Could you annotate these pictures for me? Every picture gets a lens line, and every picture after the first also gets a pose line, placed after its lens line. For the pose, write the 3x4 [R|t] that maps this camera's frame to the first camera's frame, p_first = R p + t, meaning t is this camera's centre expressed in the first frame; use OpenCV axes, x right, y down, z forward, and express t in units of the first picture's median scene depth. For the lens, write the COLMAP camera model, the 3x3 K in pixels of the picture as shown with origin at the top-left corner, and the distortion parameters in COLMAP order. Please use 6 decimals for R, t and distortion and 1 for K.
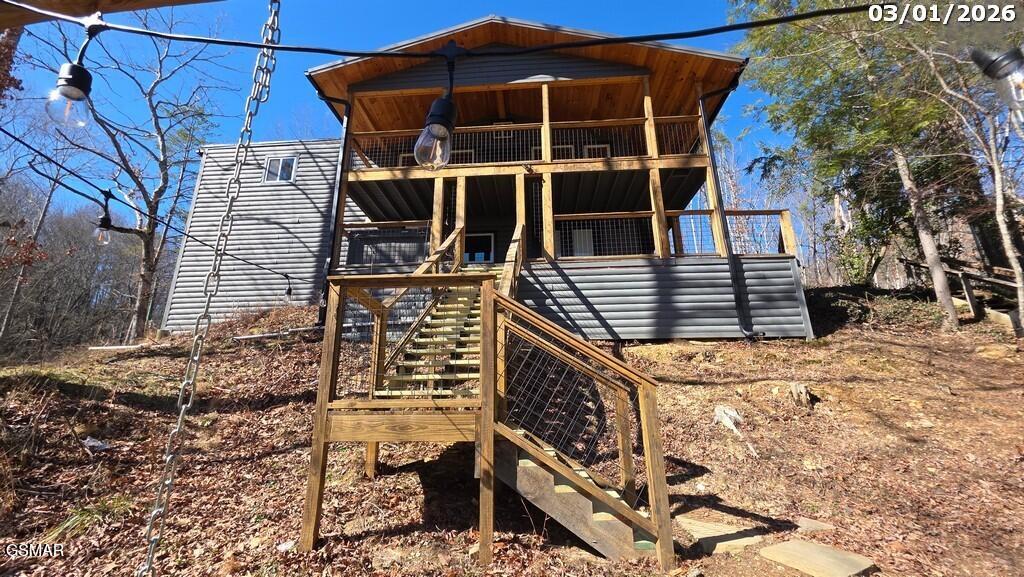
lens RADIAL K [[406.7, 0, 512.0], [0, 406.7, 288.5], [0, 0, 1]] dist [-0.021801, -0.000306]
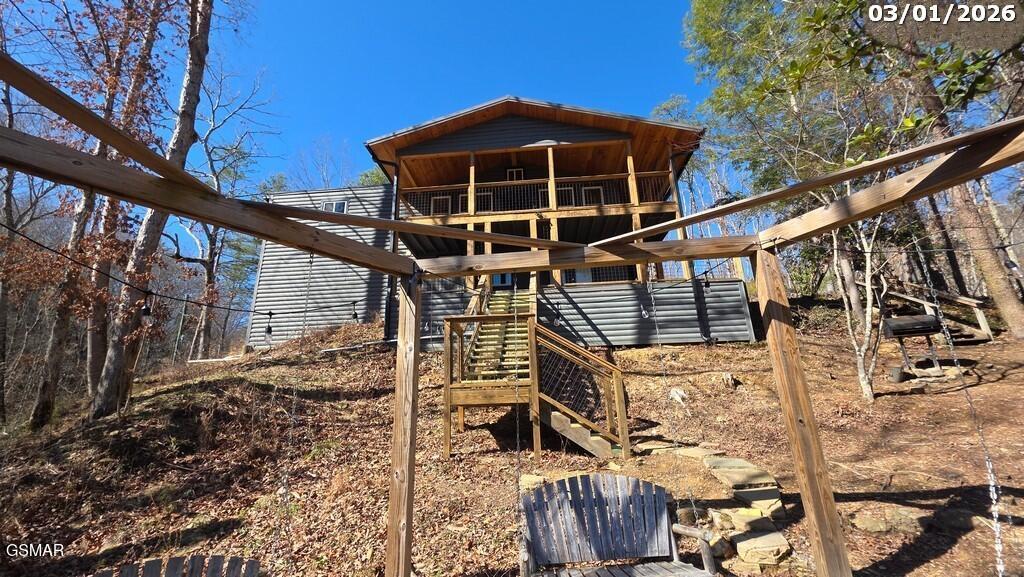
lens RADIAL K [[406.7, 0, 512.0], [0, 406.7, 288.5], [0, 0, 1]] dist [-0.021801, -0.000306]
pose [[0.999740, -0.022626, -0.002747, -0.052651], [0.022588, 0.999659, -0.013128, -0.049071], [0.003043, 0.013063, 0.999910, -0.323901]]
